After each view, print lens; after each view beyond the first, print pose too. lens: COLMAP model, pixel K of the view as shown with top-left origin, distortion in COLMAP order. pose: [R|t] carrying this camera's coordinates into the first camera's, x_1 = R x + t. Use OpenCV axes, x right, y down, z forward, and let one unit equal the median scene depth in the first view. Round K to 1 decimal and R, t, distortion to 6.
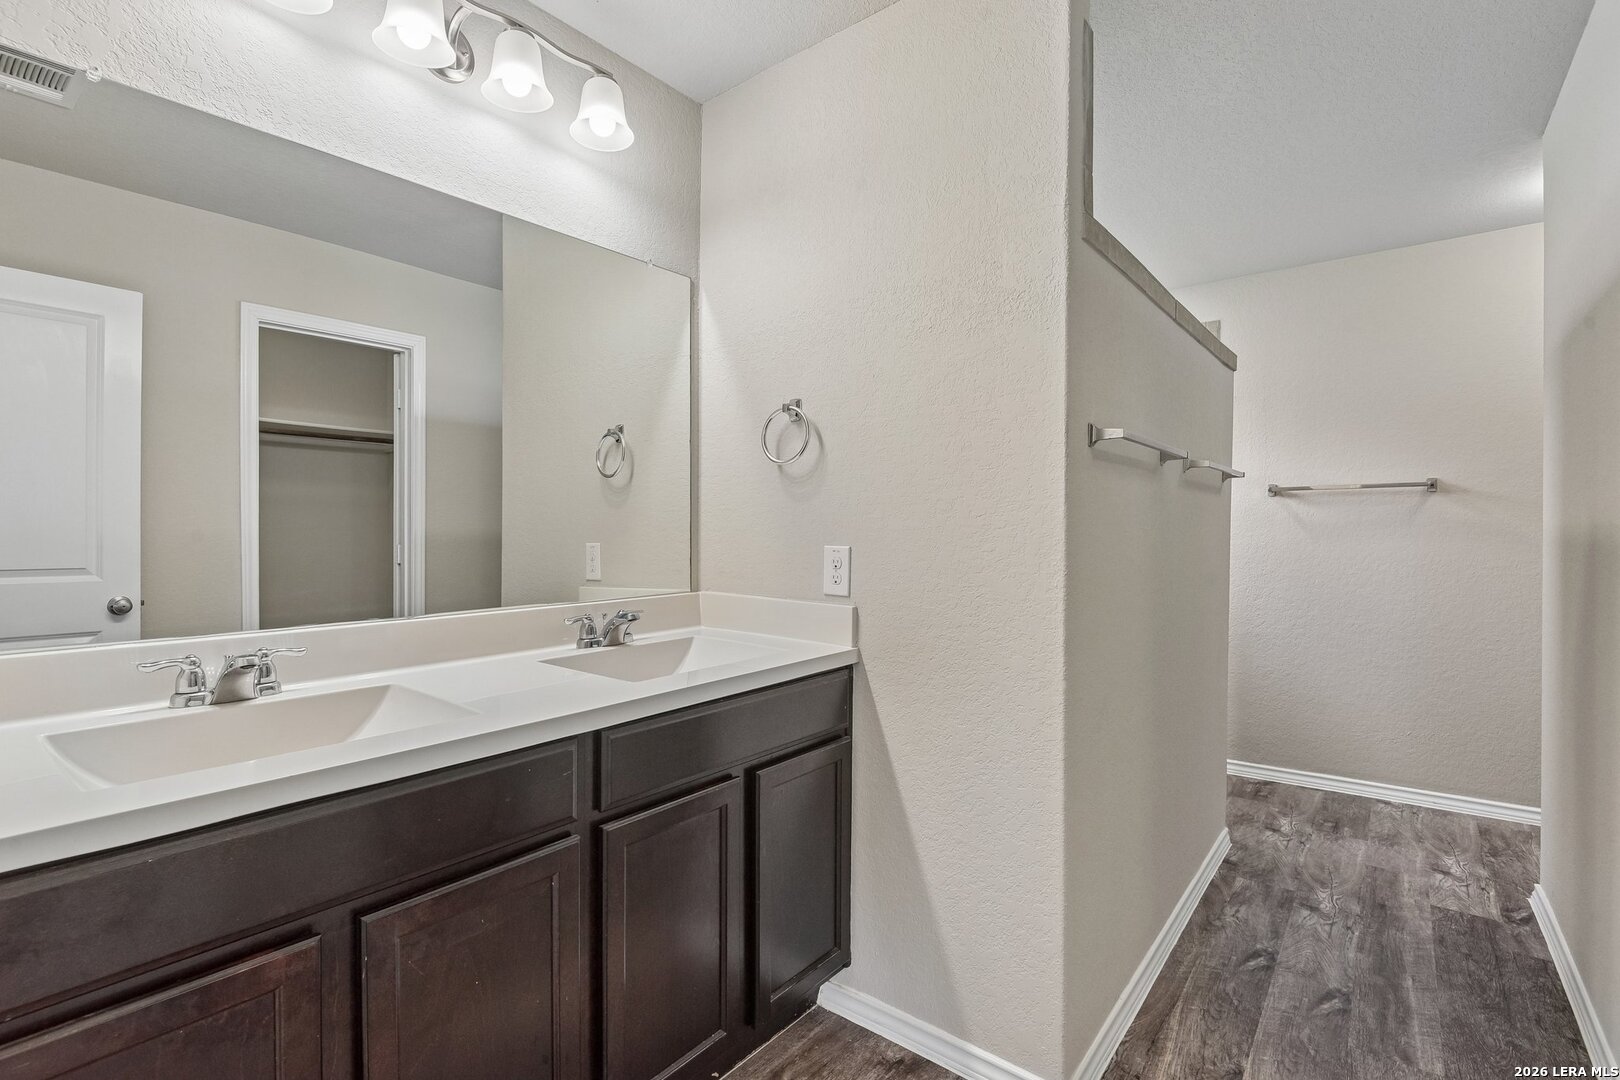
lens RADIAL K [[757.7, 0, 808.3], [0, 757.7, 533.9], [0, 0, 1]] dist [-0.017961, -0.001151]
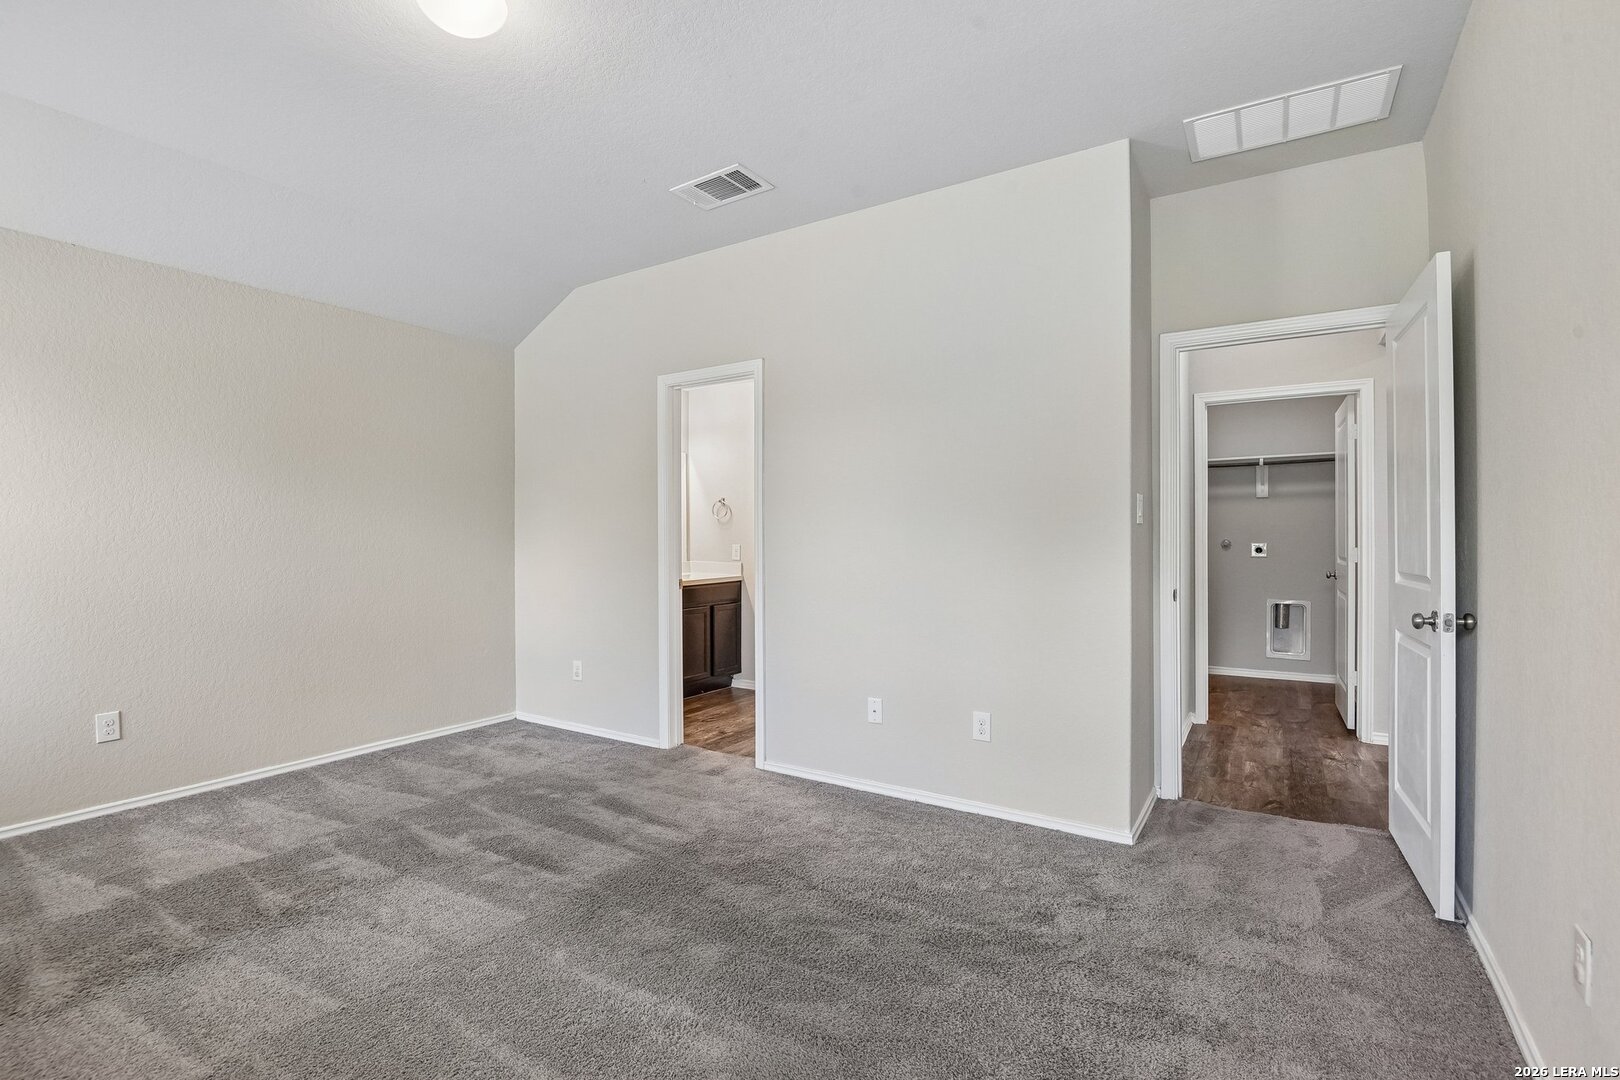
lens RADIAL K [[757.7, 0, 812.0], [0, 757.7, 542.1], [0, 0, 1]] dist [-0.017961, -0.001151]
pose [[0.994911, -0.010578, 0.100202, 0.036332], [0.011629, 0.999883, -0.009911, 0.042934], [-0.100085, 0.011026, 0.994918, -2.346033]]
